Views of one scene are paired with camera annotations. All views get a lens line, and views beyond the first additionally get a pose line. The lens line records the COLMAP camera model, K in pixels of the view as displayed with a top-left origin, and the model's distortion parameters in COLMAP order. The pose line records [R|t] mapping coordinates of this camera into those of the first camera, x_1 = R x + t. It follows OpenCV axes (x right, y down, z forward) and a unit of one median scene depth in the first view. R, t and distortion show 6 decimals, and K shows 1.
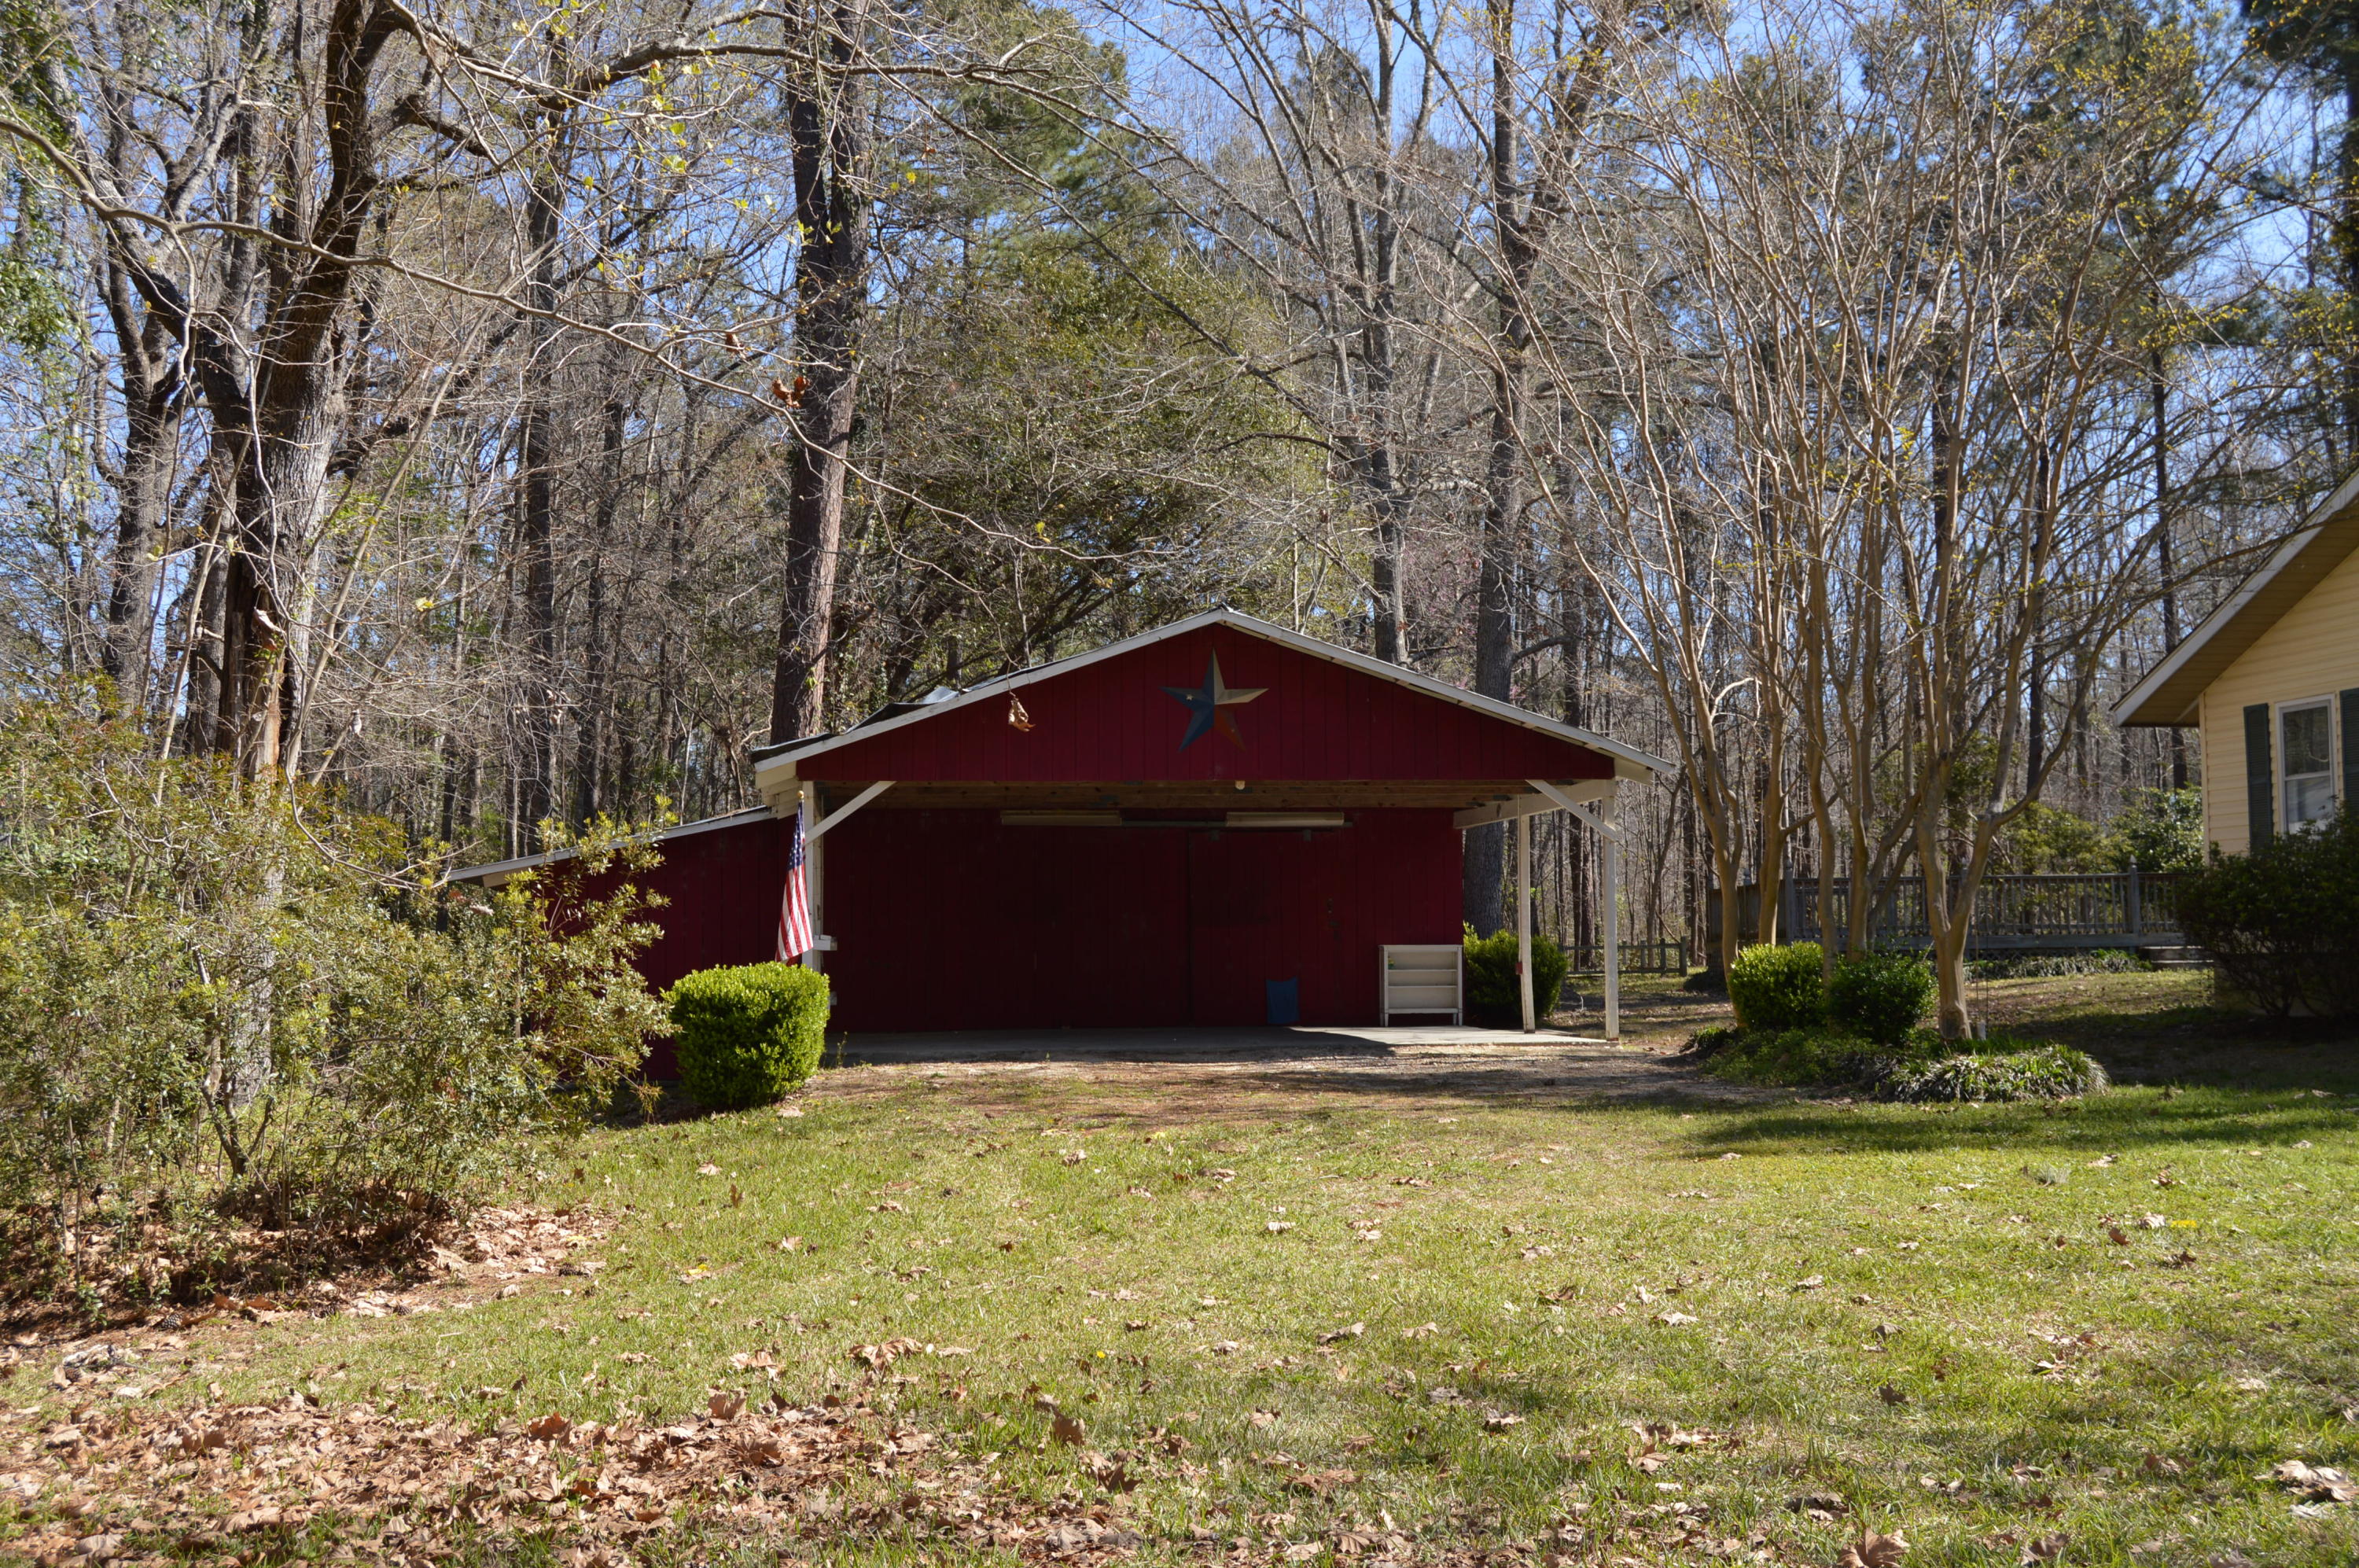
lens RADIAL K [[2519.2, 0, 1173.8], [0, 2519.2, 791.0], [0, 0, 1]] dist [0.013792, 0.000000]
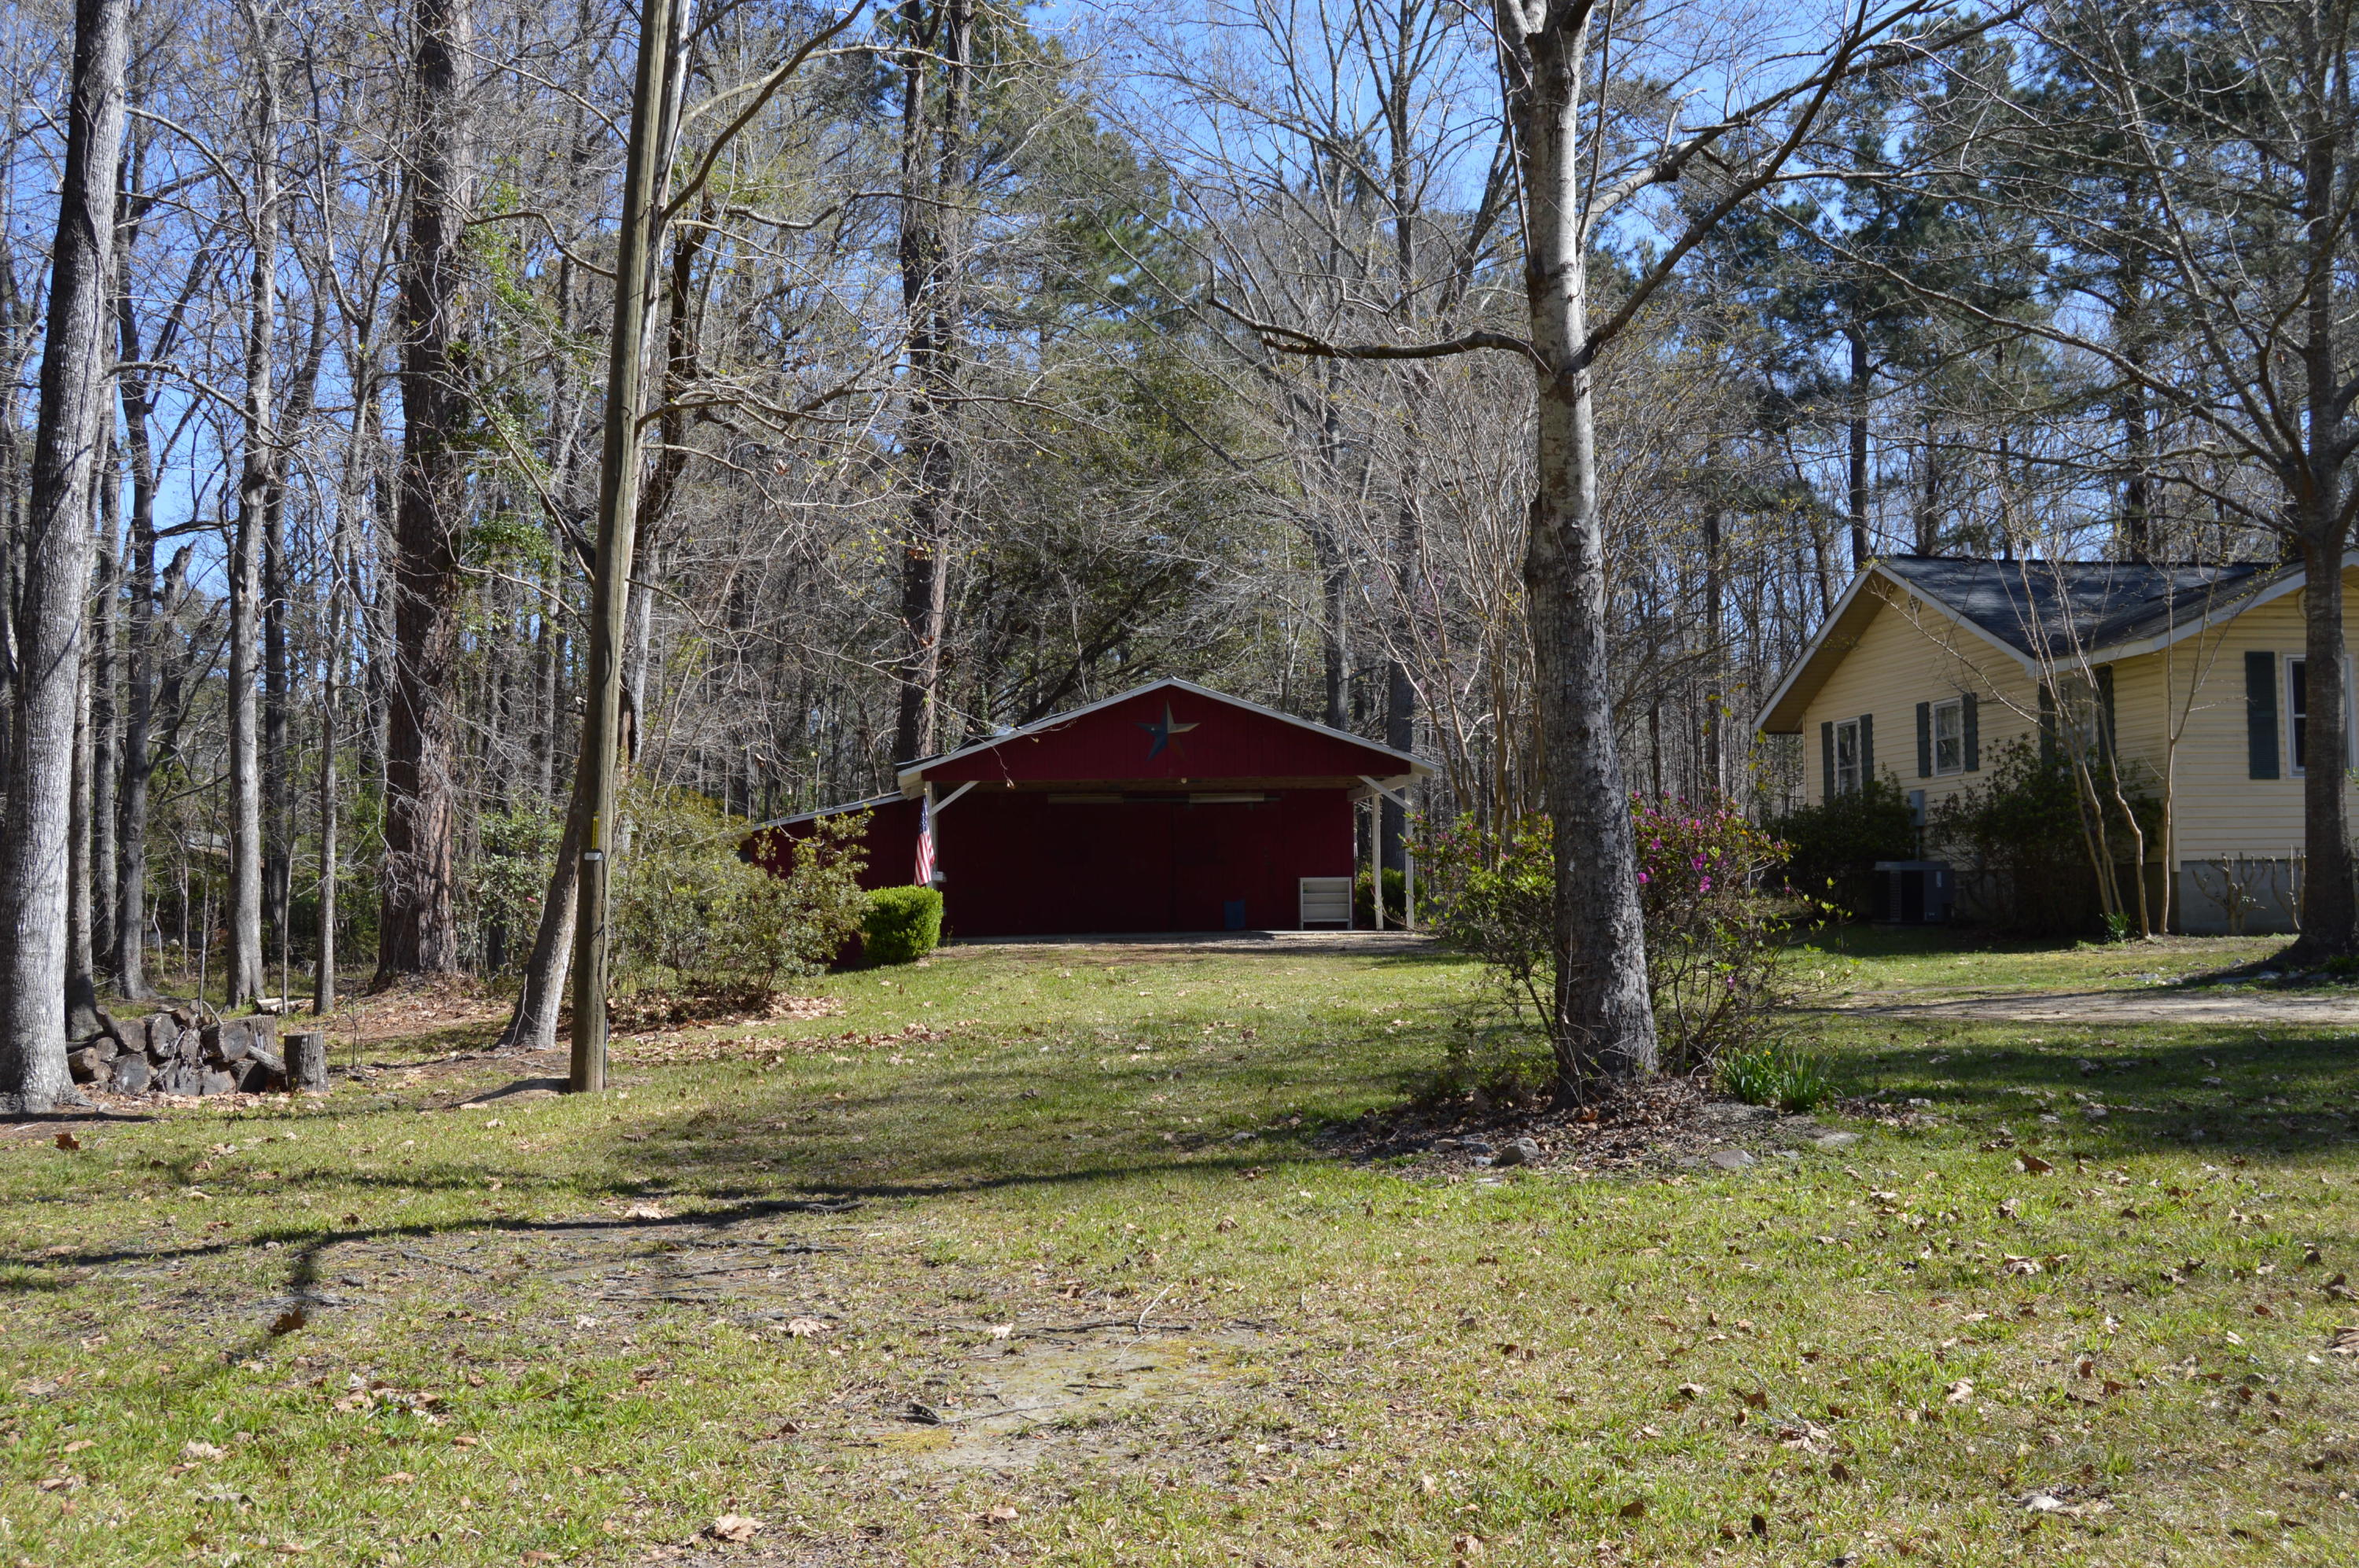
lens RADIAL K [[2519.2, 0, 1183.4], [0, 2519.2, 780.9], [0, 0, 1]] dist [0.013792, 0.000000]
pose [[0.999186, -0.011386, -0.038691, 0.098858], [0.011966, 0.999819, 0.014786, -0.029324], [0.038515, -0.015236, 0.999142, -0.737616]]
